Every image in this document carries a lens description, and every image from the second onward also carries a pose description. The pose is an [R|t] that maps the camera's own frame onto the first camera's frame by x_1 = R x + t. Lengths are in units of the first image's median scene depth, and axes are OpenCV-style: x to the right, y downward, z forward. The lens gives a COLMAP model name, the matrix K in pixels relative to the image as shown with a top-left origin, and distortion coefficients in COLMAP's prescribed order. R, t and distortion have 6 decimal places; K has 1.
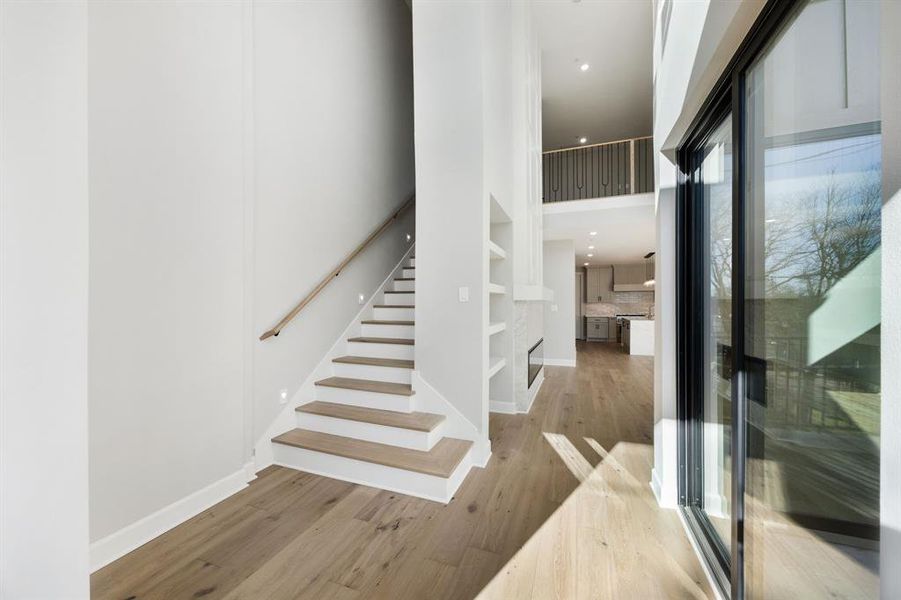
lens RADIAL K [[345.8, 0, 450.5], [0, 345.8, 306.5], [0, 0, 1]] dist [-0.012787, -0.000085]
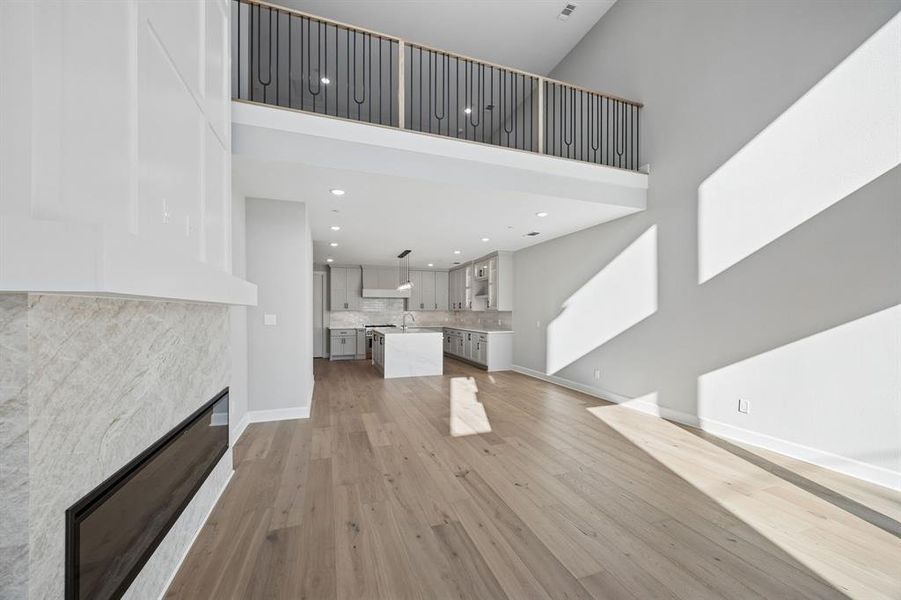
lens RADIAL K [[353.2, 0, 451.0], [0, 353.2, 311.3], [0, 0, 1]] dist [0.000707, 0.000008]
pose [[0.764960, 0.006485, 0.644045, 0.116403], [0.000133, 0.999948, -0.010228, -0.002191], [-0.644077, 0.007910, 0.764920, 0.278421]]
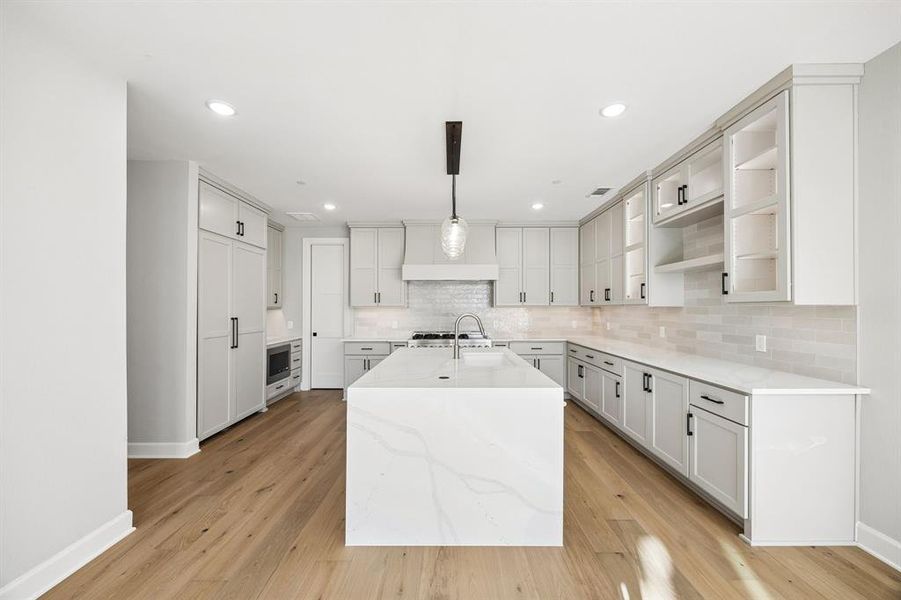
lens RADIAL K [[345.8, 0, 450.5], [0, 345.8, 306.5], [0, 0, 1]] dist [-0.012787, -0.000085]
pose [[0.939436, 0.007678, 0.342638, 0.470708], [-0.002793, 0.999887, -0.014750, -0.007089], [-0.342712, 0.012900, 0.939352, 0.716589]]
